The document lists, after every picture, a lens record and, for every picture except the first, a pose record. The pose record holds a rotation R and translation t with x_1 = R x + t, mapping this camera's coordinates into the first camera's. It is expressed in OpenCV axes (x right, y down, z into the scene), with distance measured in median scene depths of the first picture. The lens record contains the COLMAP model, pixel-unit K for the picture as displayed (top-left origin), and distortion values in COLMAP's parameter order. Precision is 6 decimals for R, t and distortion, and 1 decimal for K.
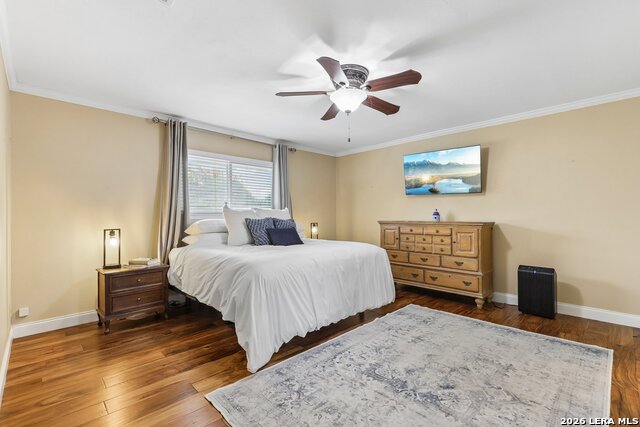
lens RADIAL K [[288.9, 0, 321.5], [0, 288.9, 214.0], [0, 0, 1]] dist [0.004540, -0.000926]
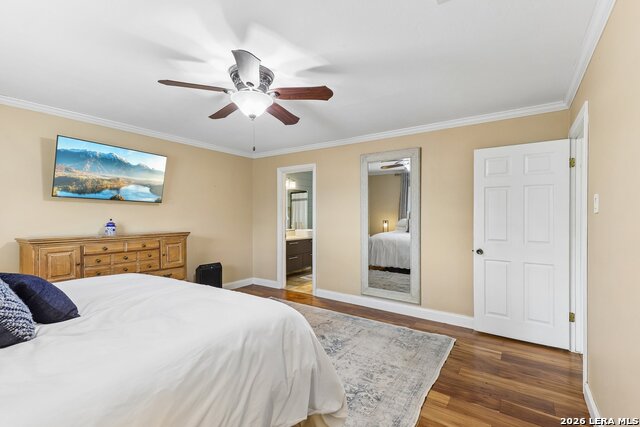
lens RADIAL K [[288.9, 0, 321.1], [0, 288.9, 215.9], [0, 0, 1]] dist [0.004540, -0.000926]
pose [[-0.186404, -0.000249, 0.982473, -0.542187], [-0.009813, 0.999951, -0.001608, -0.032853], [-0.982424, -0.009941, -0.186398, 0.630668]]
